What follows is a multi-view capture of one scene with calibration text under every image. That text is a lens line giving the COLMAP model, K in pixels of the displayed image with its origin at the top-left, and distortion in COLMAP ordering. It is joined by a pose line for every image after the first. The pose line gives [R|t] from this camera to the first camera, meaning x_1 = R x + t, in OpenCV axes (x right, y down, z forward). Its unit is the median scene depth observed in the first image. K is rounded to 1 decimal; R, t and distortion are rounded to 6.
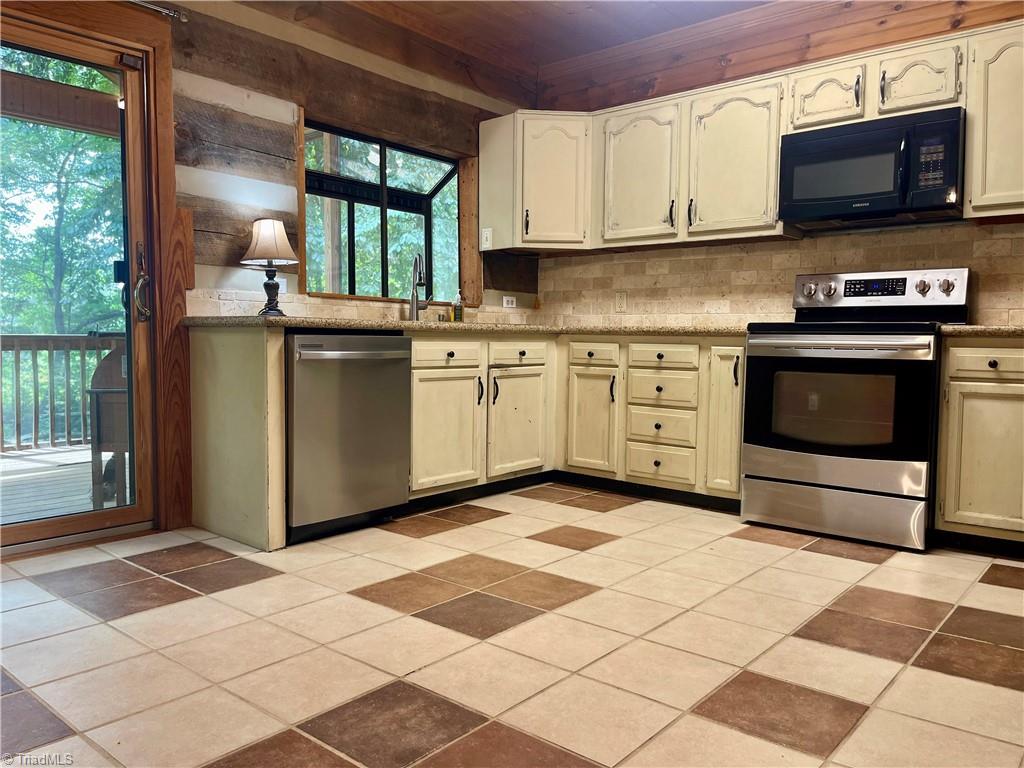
lens RADIAL K [[775.3, 0, 513.9], [0, 775.3, 388.8], [0, 0, 1]] dist [0.039238, -0.010339]
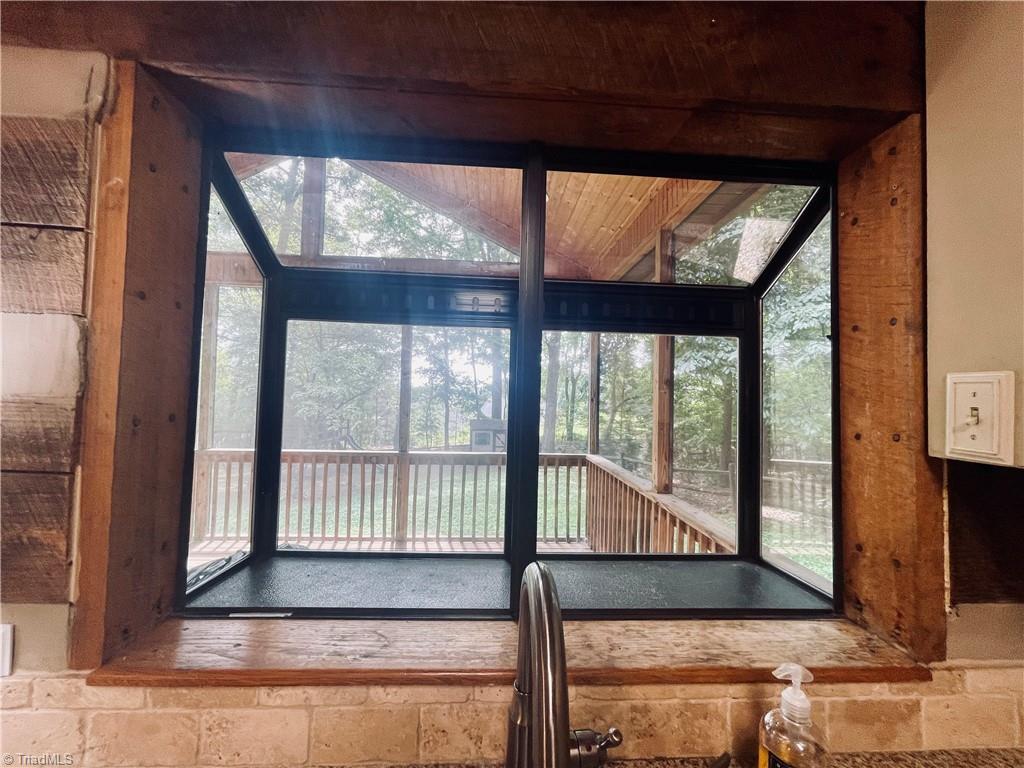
lens RADIAL K [[415.5, 0, 513.9], [0, 415.5, 388.7], [0, 0, 1]] dist [-0.000852, 0.001664]
pose [[0.680545, -0.008353, -0.732658, -0.036857], [-0.065058, 0.995297, -0.071778, -0.181177], [0.729812, 0.096514, 0.676801, 0.802425]]
